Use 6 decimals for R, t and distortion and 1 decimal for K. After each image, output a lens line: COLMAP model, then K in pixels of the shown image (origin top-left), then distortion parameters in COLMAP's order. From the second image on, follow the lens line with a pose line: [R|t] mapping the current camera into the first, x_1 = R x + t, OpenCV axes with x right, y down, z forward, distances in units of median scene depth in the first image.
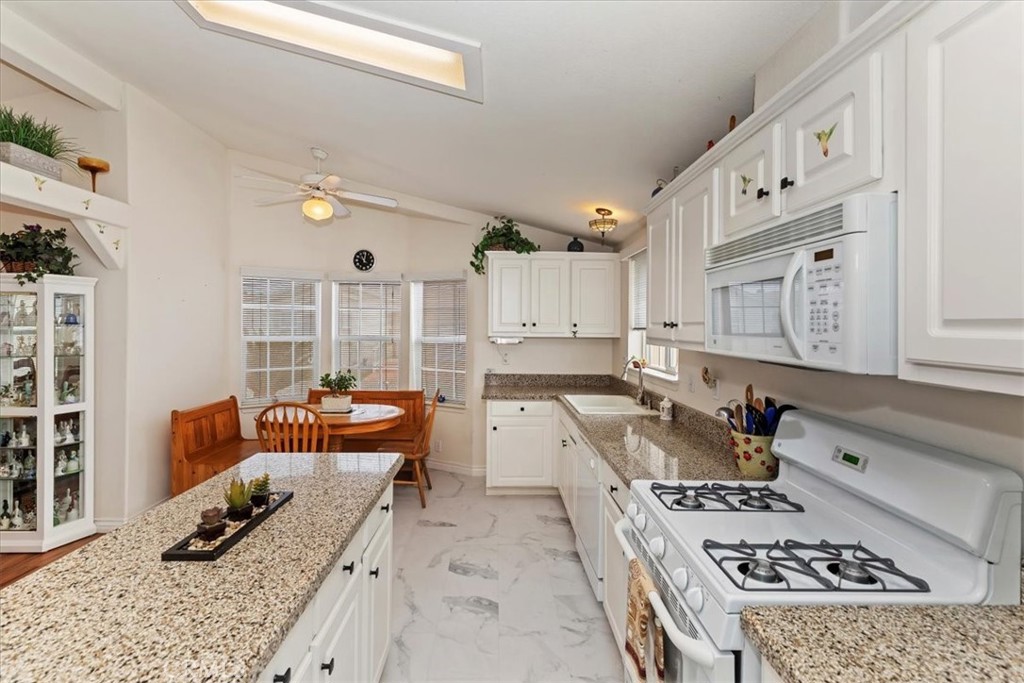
lens RADIAL K [[474.9, 0, 510.3], [0, 474.9, 324.6], [0, 0, 1]] dist [0.003545, 0.000394]
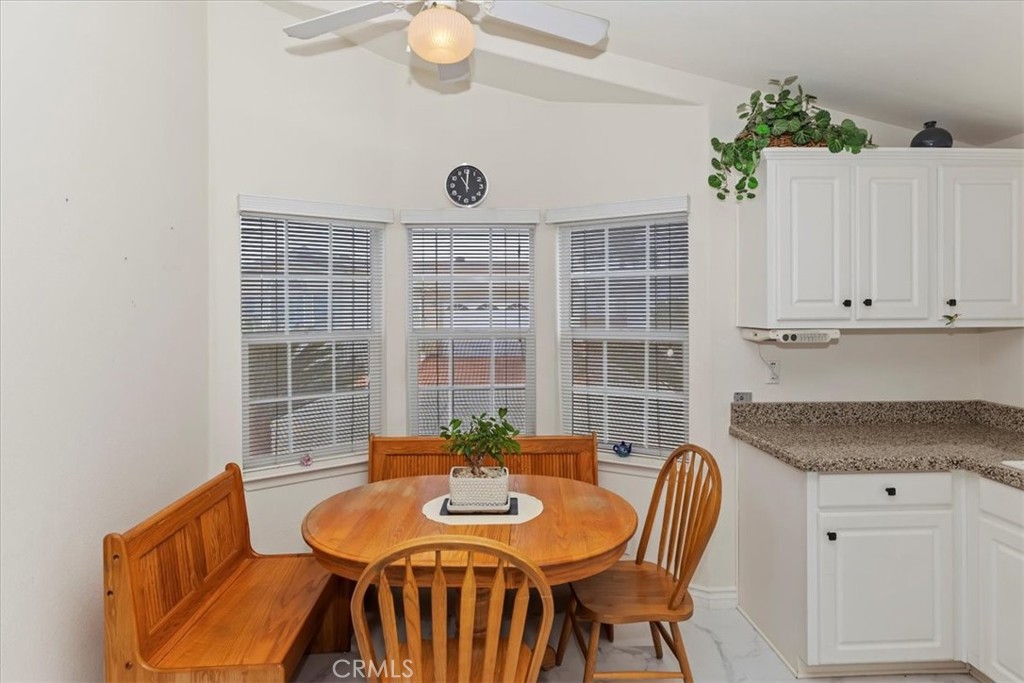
lens RADIAL K [[561.4, 0, 506.9], [0, 561.4, 311.8], [0, 0, 1]] dist [-0.000807, -0.000299]
pose [[0.999831, -0.014367, 0.011484, -0.338995], [0.014298, 0.999879, 0.006062, 0.000536], [-0.011570, -0.005897, 0.999916, 0.475467]]
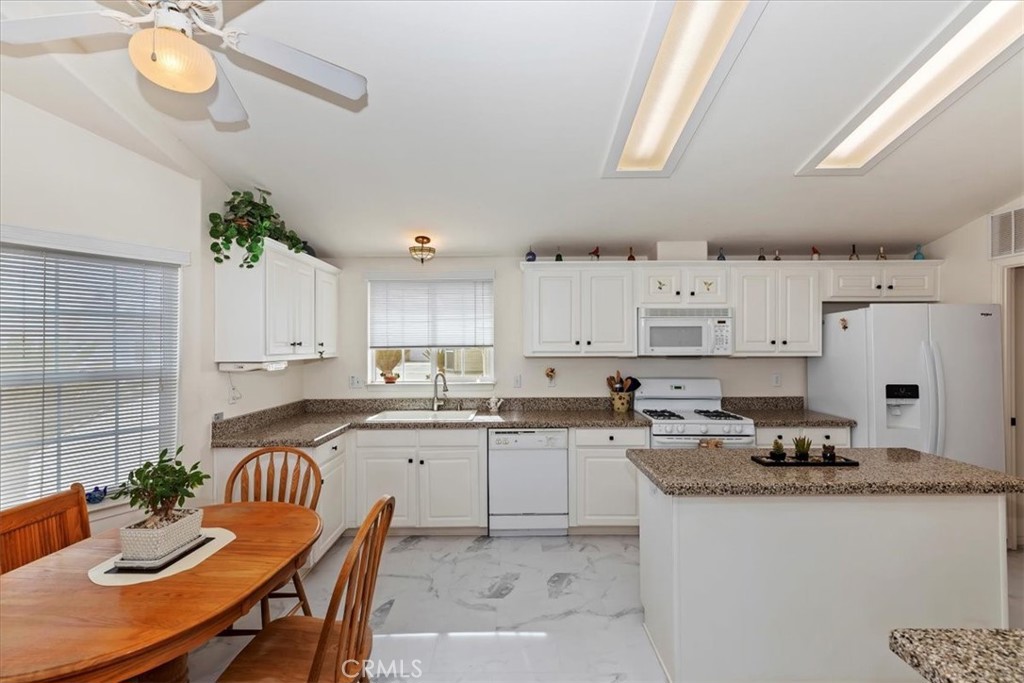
lens RADIAL K [[462.4, 0, 512.0], [0, 462.4, 341.5], [0, 0, 1]] dist [0.000157, 0.000066]
pose [[0.027666, -0.002185, 0.999615, -0.754806], [0.003578, 0.999991, 0.002087, -0.005056], [-0.999611, 0.003519, 0.027673, 0.672435]]
